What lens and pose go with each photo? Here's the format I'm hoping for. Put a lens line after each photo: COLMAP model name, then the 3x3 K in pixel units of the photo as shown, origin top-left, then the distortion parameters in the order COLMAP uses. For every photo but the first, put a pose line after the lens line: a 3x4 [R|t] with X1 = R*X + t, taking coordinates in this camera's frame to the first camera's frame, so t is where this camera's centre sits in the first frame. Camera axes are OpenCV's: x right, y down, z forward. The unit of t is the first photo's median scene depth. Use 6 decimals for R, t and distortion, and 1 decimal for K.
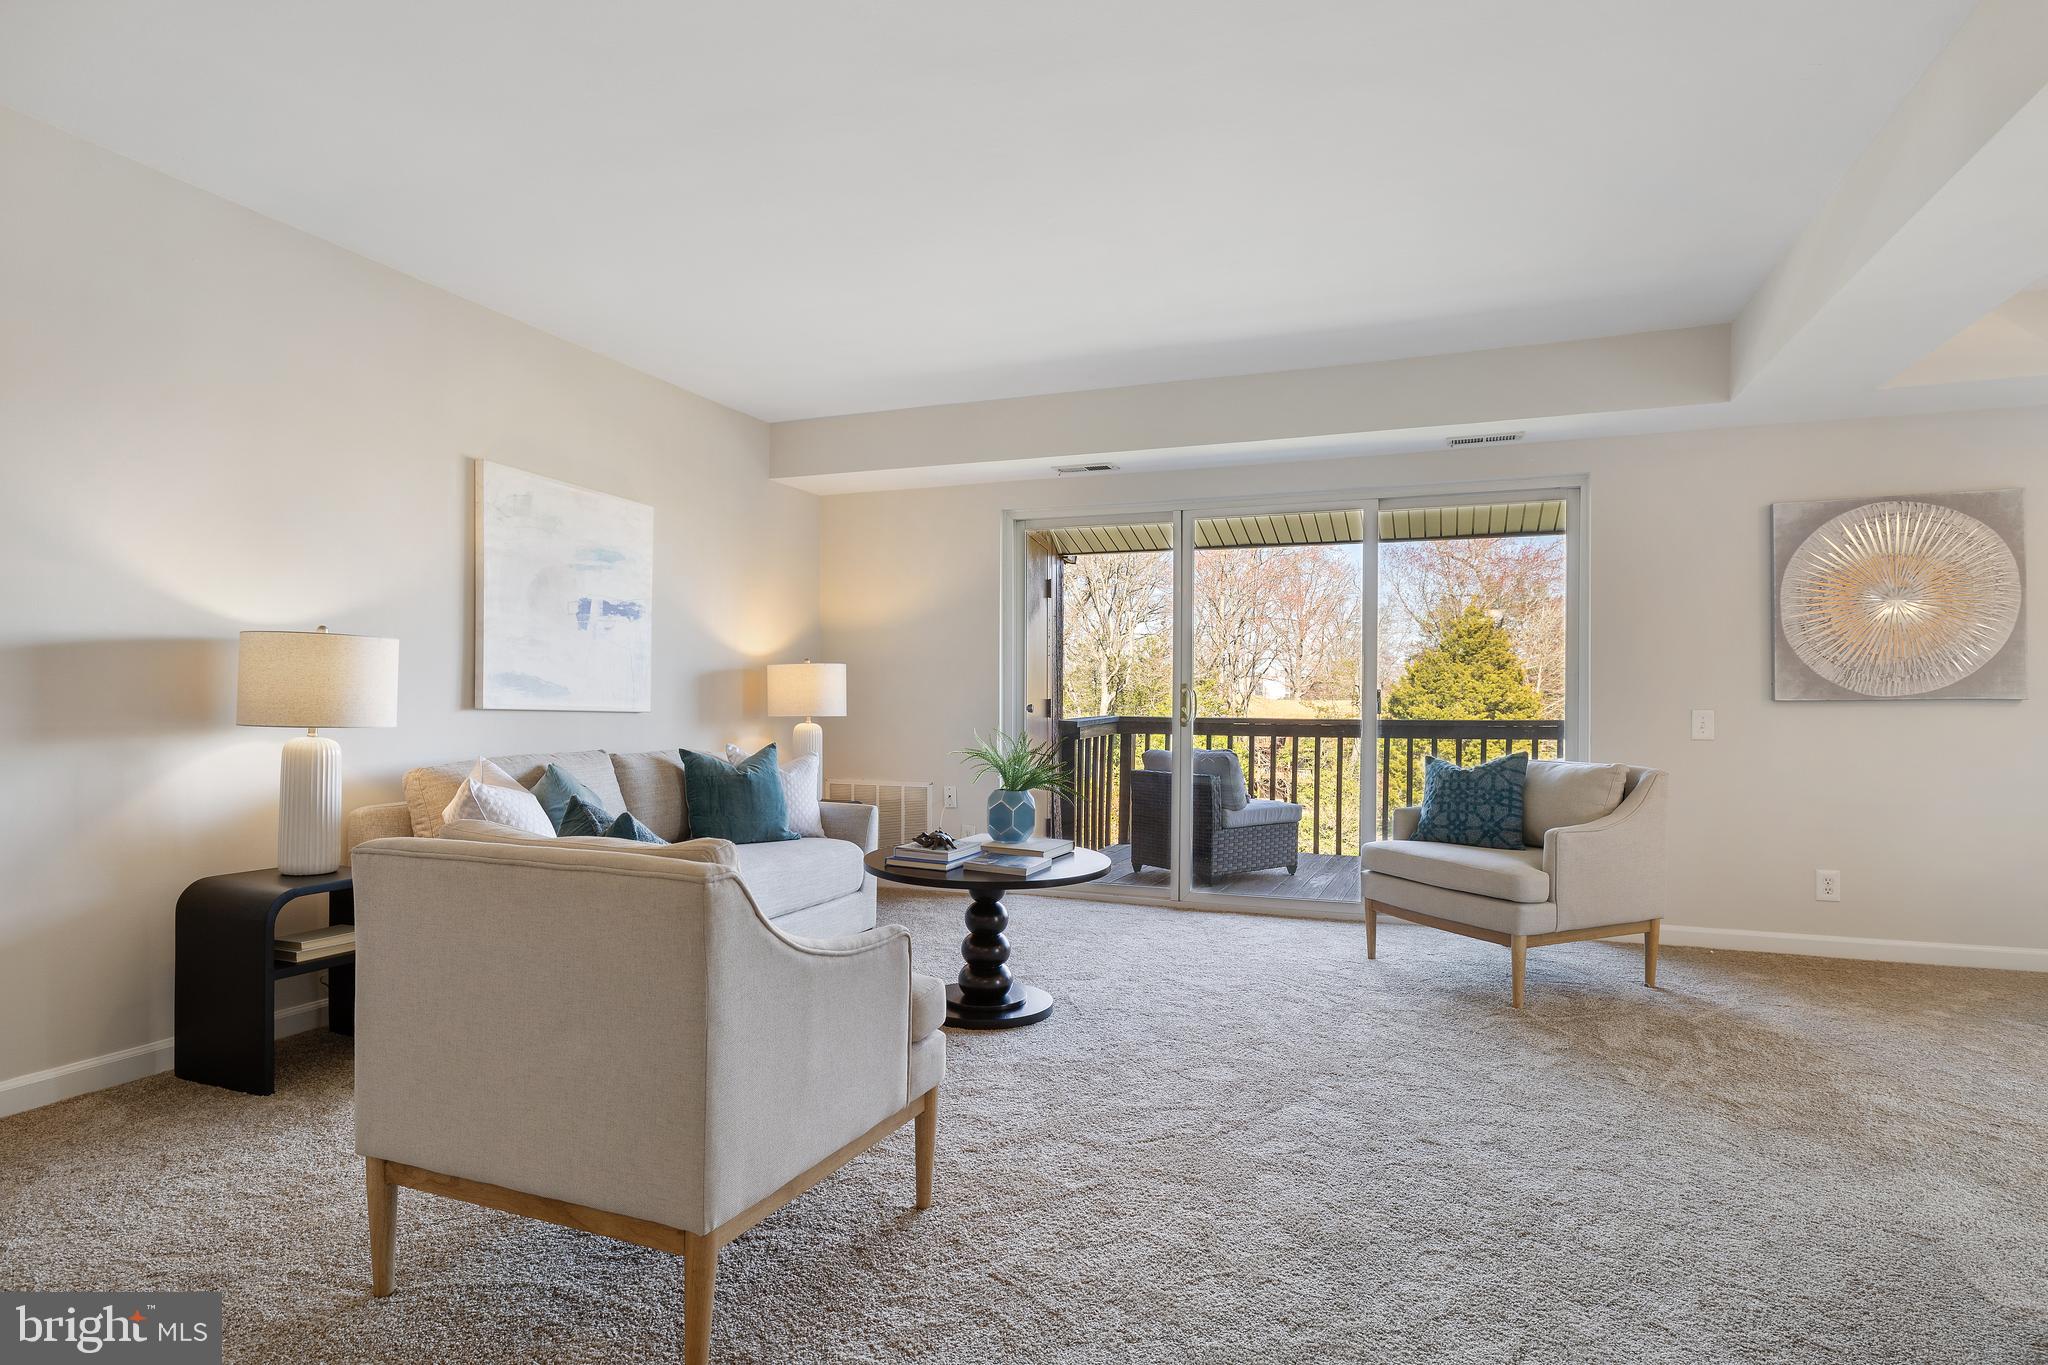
lens RADIAL K [[1105.3, 0, 1037.2], [0, 1105.3, 698.5], [0, 0, 1]] dist [-0.002215, 0.001264]
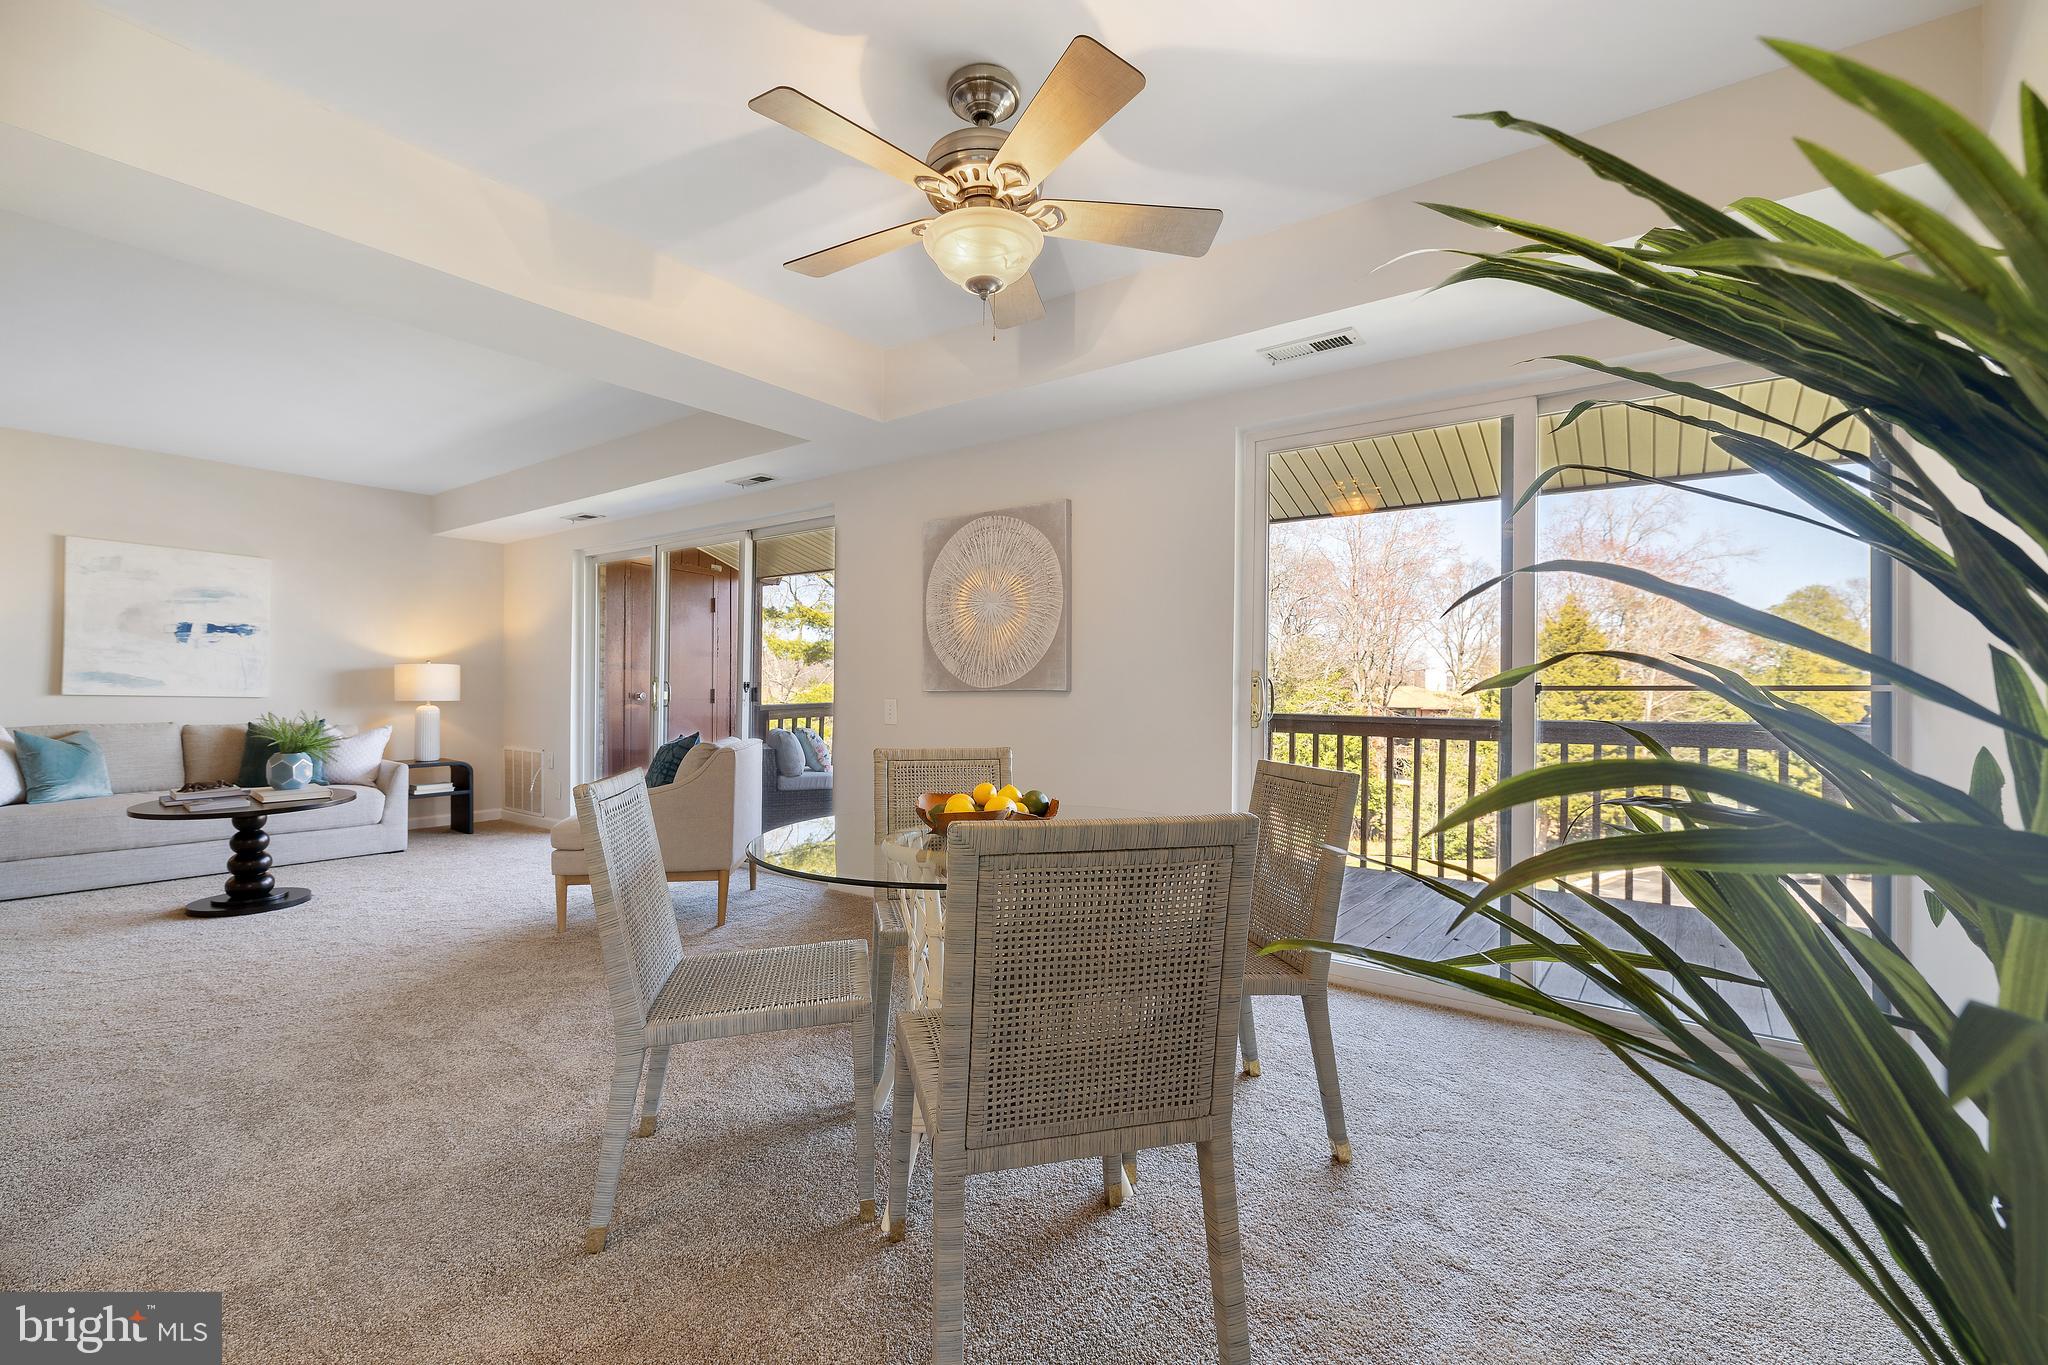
lens RADIAL K [[880.5, 0, 1026.9], [0, 880.5, 693.8], [0, 0, 1]] dist [-0.000821, 0.000957]
pose [[0.964937, 0.002785, -0.262467, 1.030354], [-0.001374, 0.999984, 0.005557, -0.000557], [0.262479, -0.005001, 0.964925, 0.132973]]
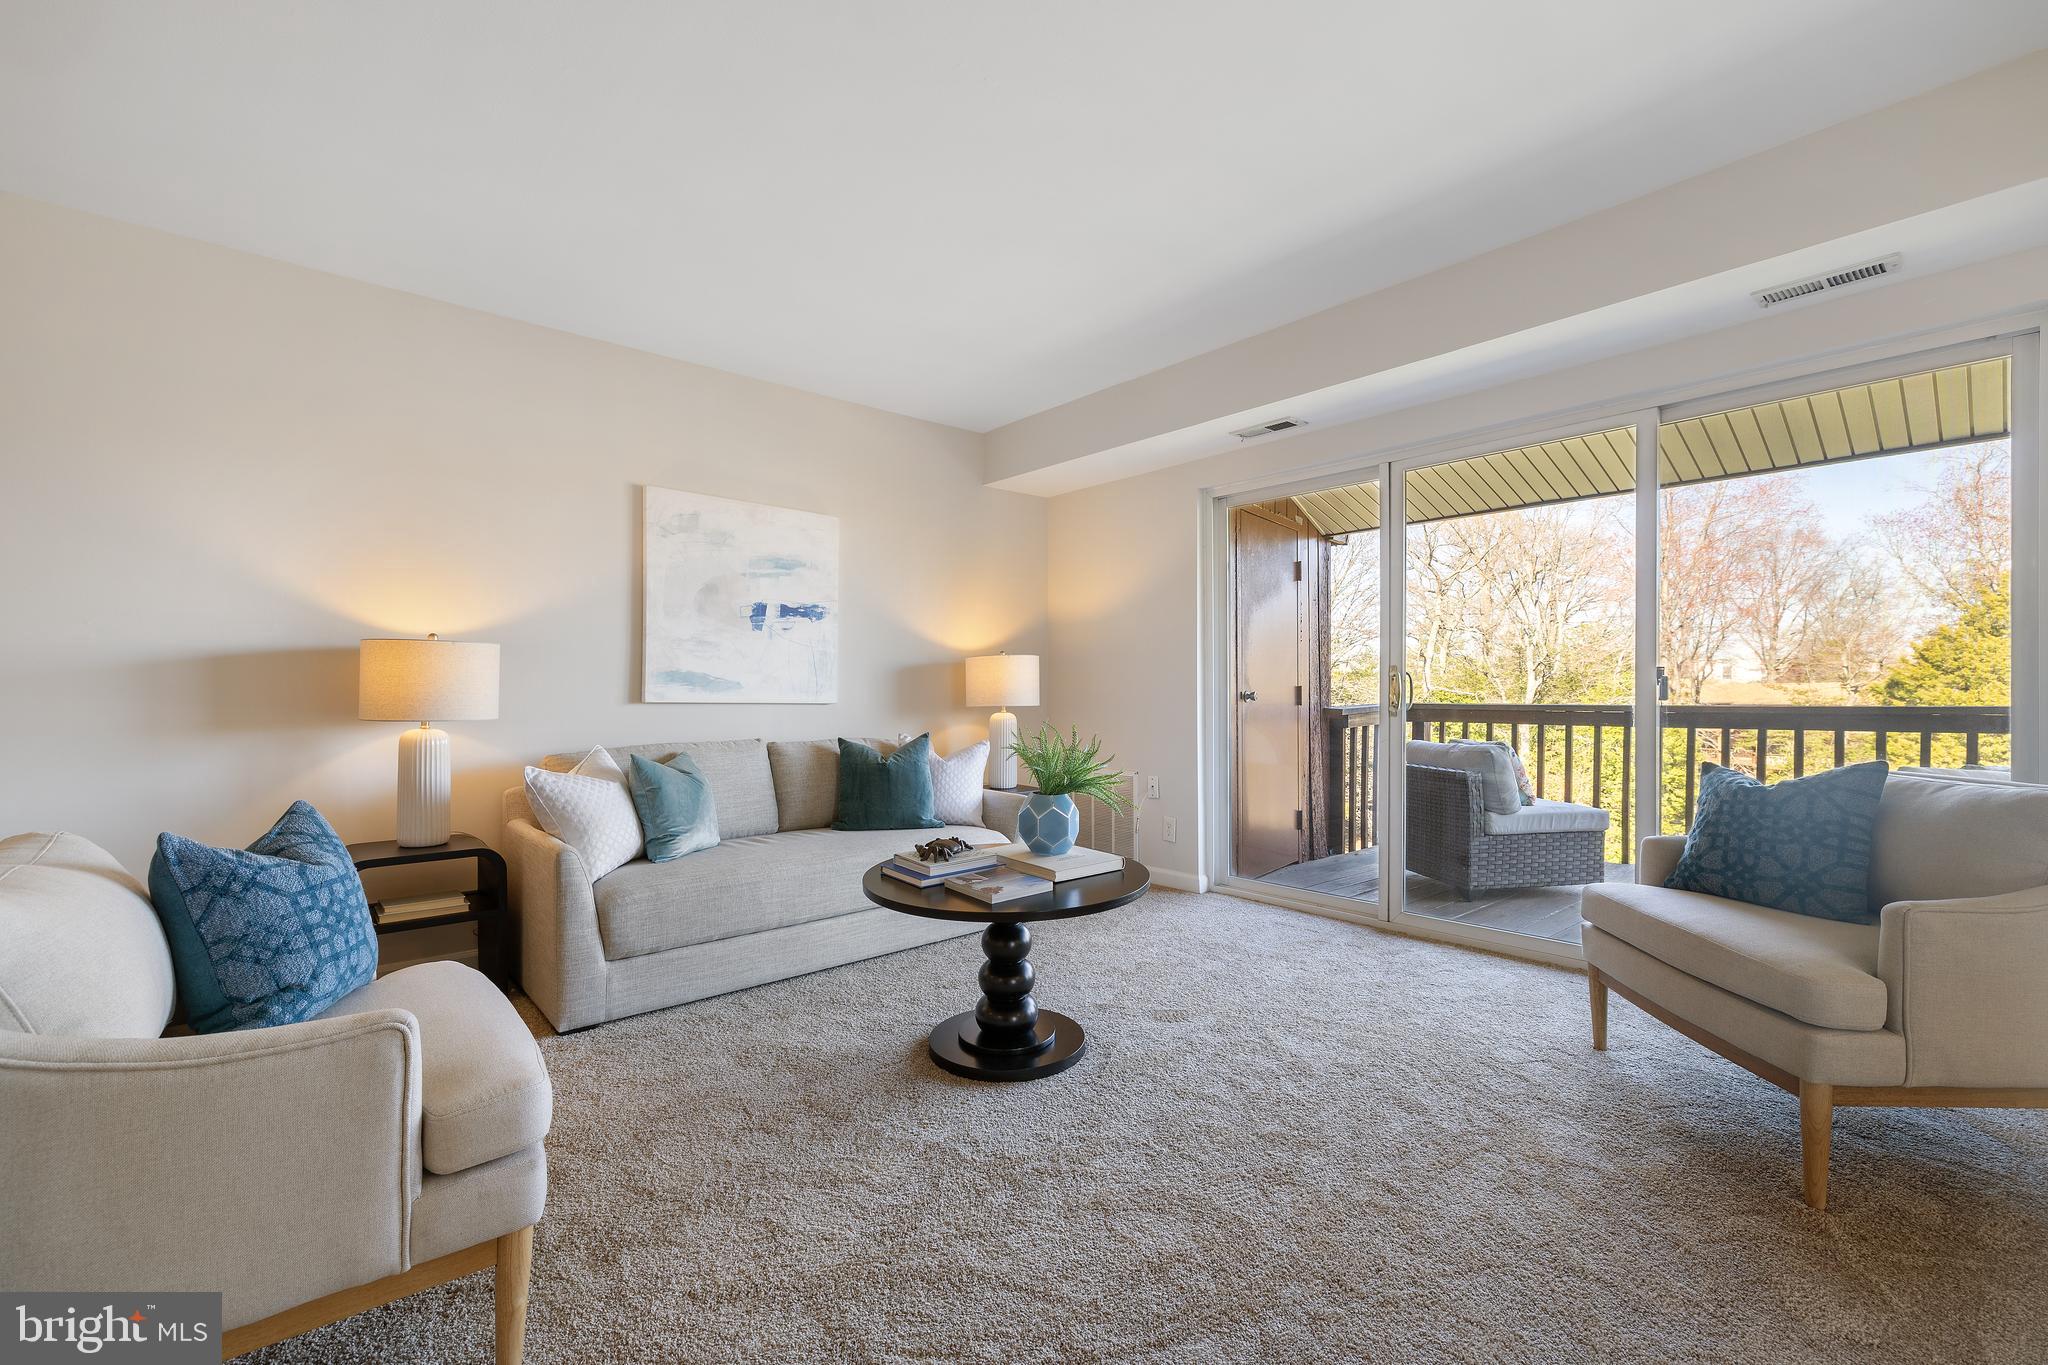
lens RADIAL K [[880.5, 0, 1015.8], [0, 880.5, 691.2], [0, 0, 1]] dist [-0.000821, 0.000957]
pose [[0.884731, -0.012237, -0.465942, 0.235923], [0.013391, 0.999910, -0.000834, 0.003313], [0.465910, -0.005502, 0.884815, 0.330513]]
